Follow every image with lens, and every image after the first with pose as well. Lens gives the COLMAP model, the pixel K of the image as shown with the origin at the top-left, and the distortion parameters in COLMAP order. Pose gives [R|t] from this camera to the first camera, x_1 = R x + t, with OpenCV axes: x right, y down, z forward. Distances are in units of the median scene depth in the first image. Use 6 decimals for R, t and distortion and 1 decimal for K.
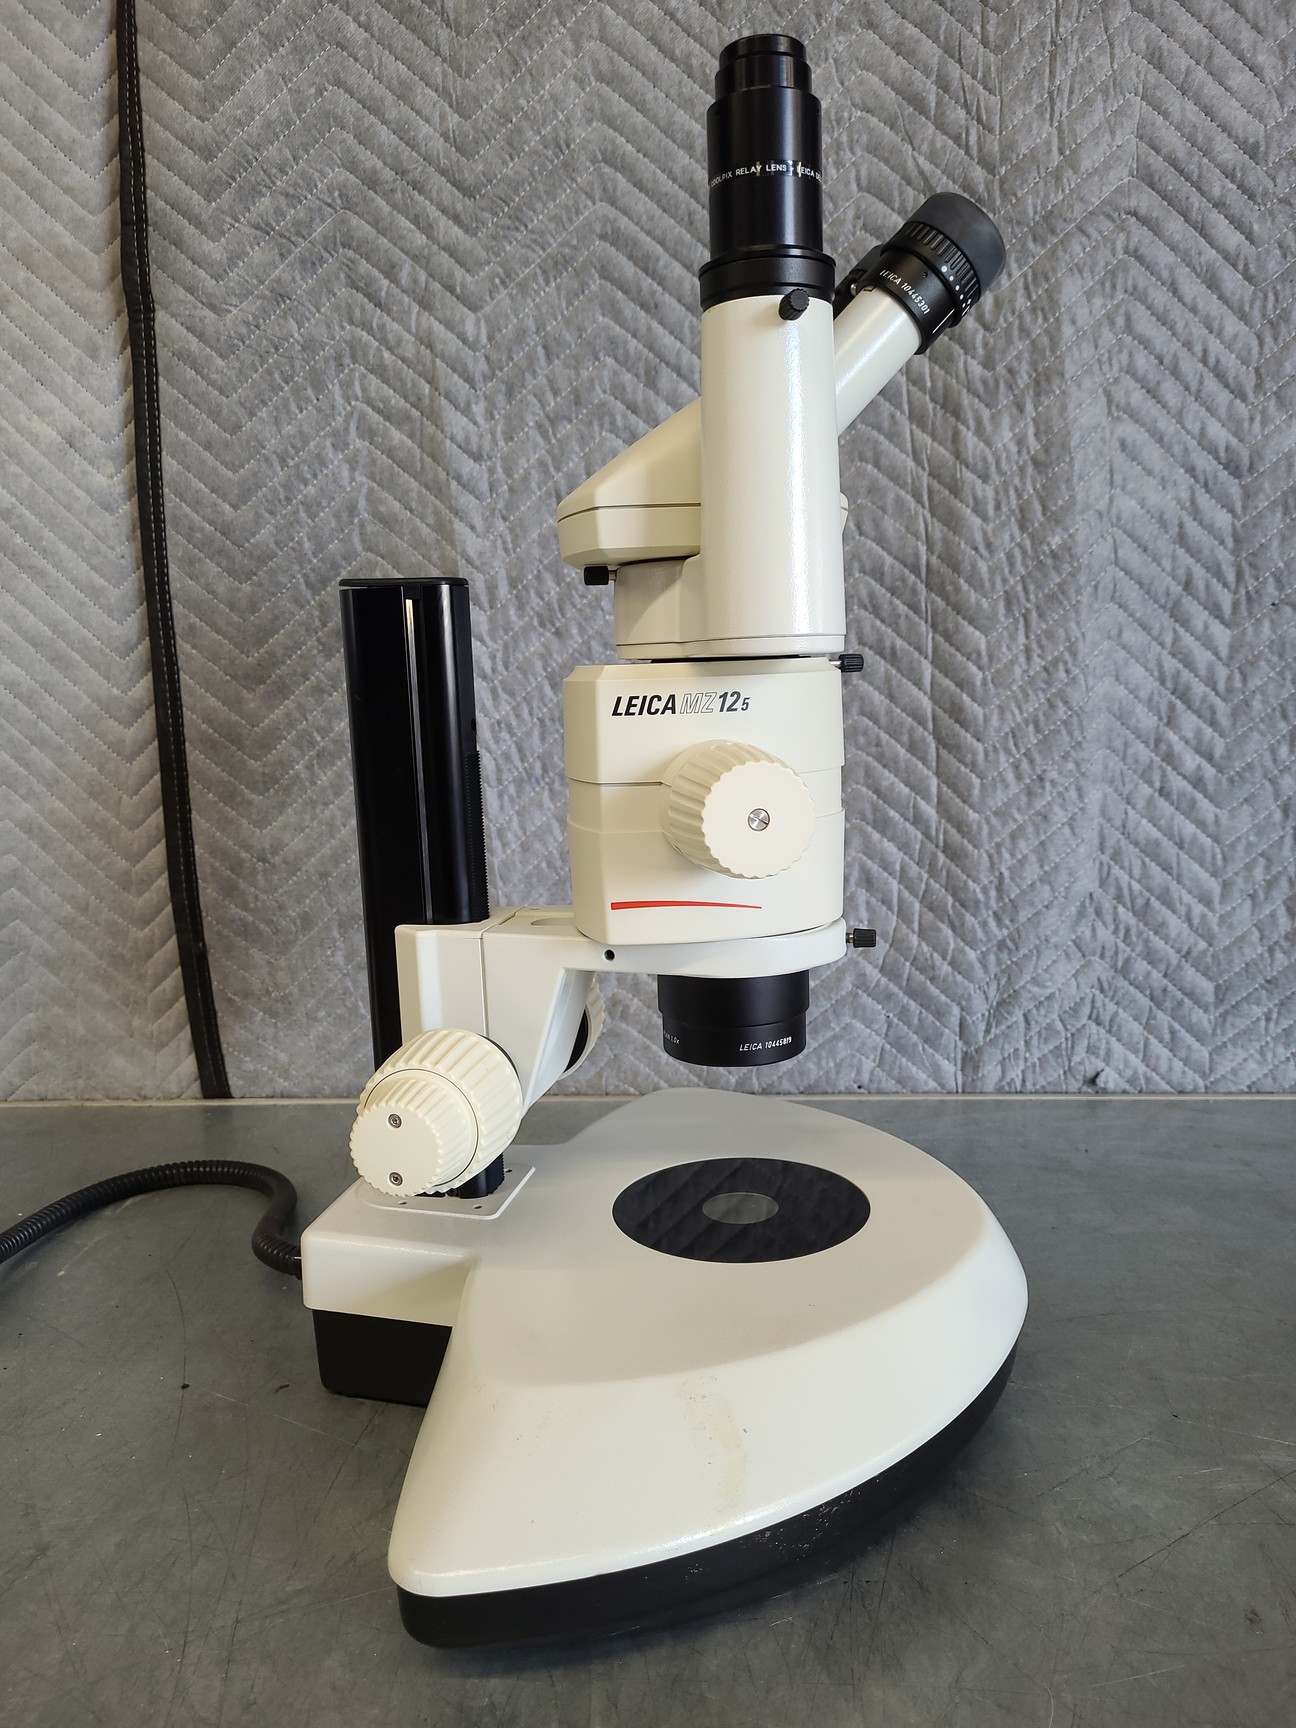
lens RADIAL K [[1335.9, 0, 645.1], [0, 1335.9, 893.5], [0, 0, 1]] dist [0.037520, -0.049451]
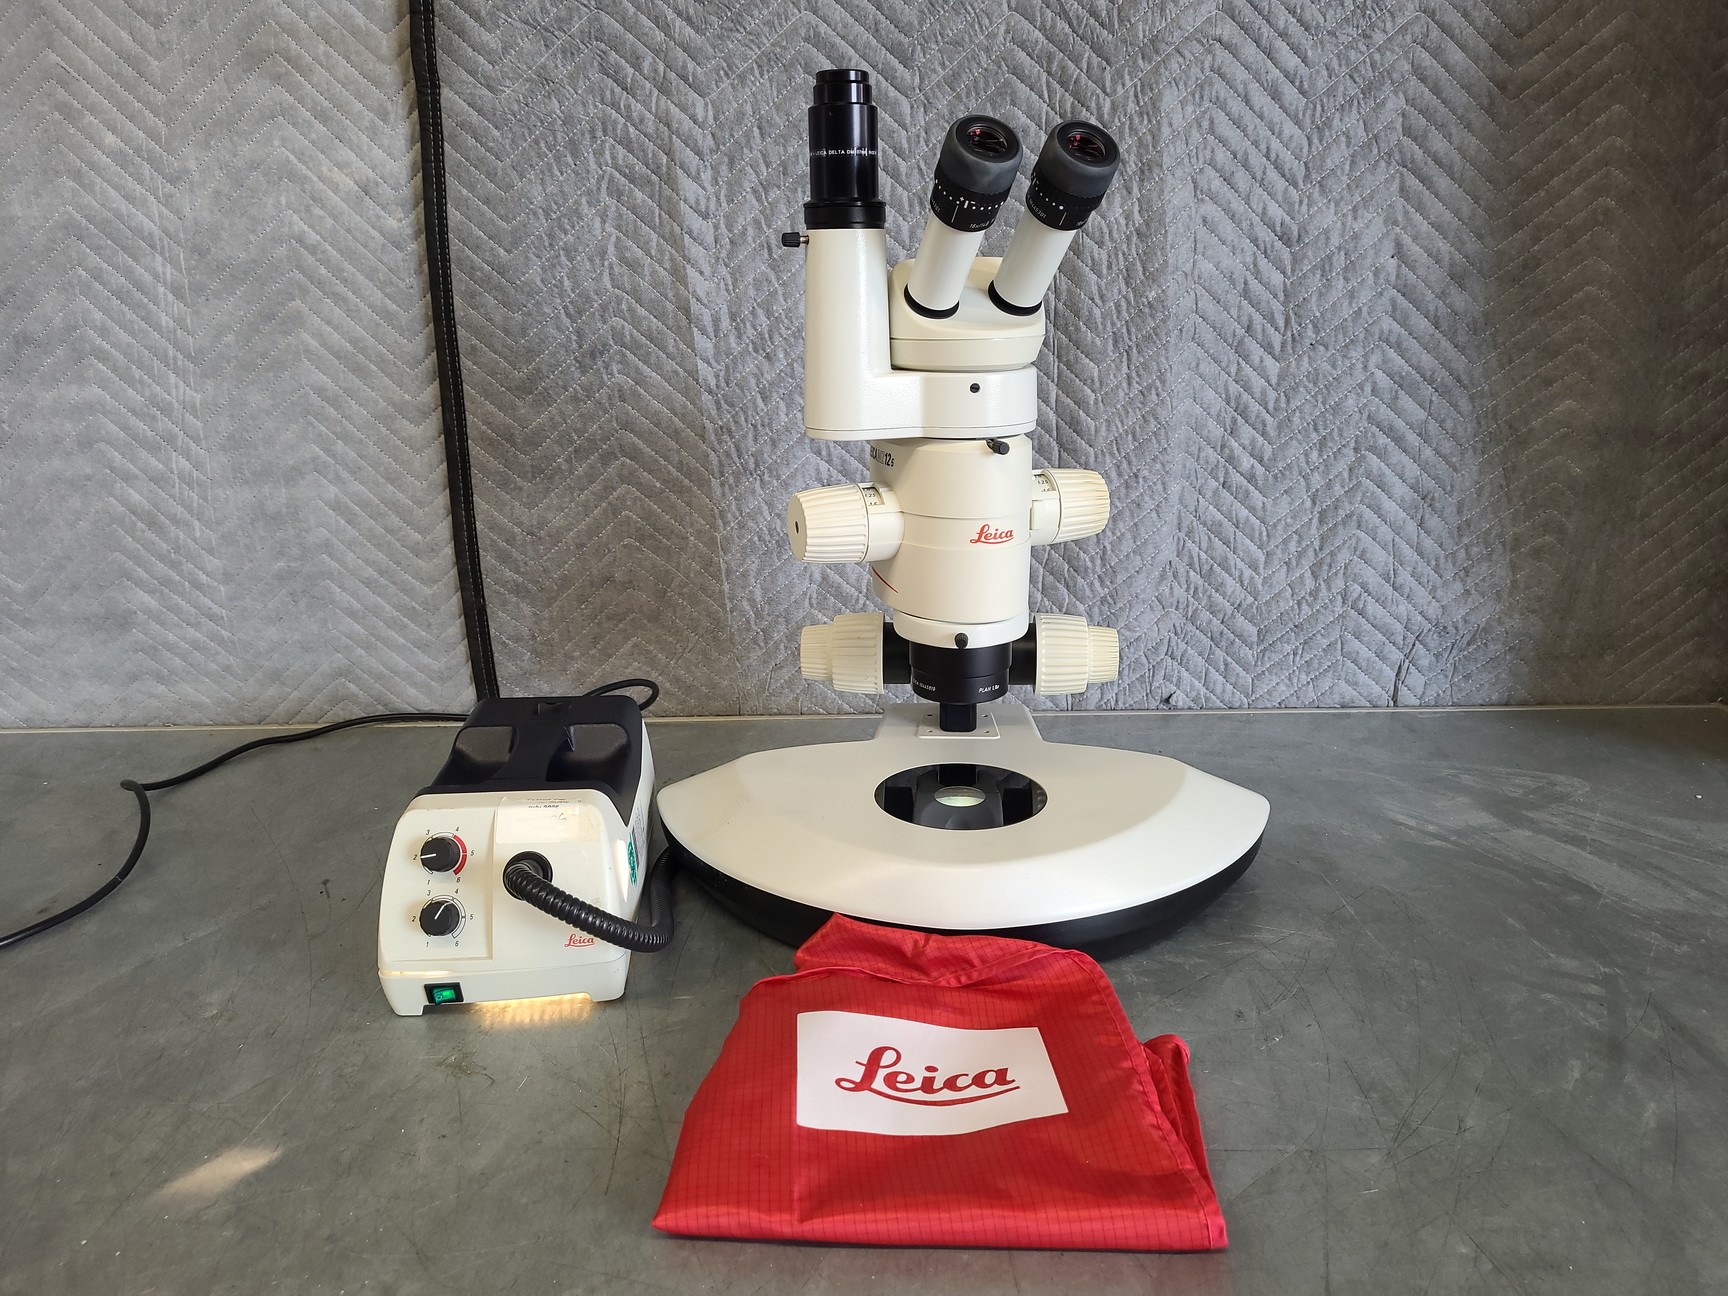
lens RADIAL K [[1335.9, 0, 864.0], [0, 1335.9, 648.0], [0, 0, 1]] dist [0.037520, -0.049451]
pose [[0.995778, -0.005787, 0.091608, -0.093315], [-0.004879, 0.993264, 0.115774, -0.068341], [-0.091660, -0.115733, 0.989042, -0.299439]]
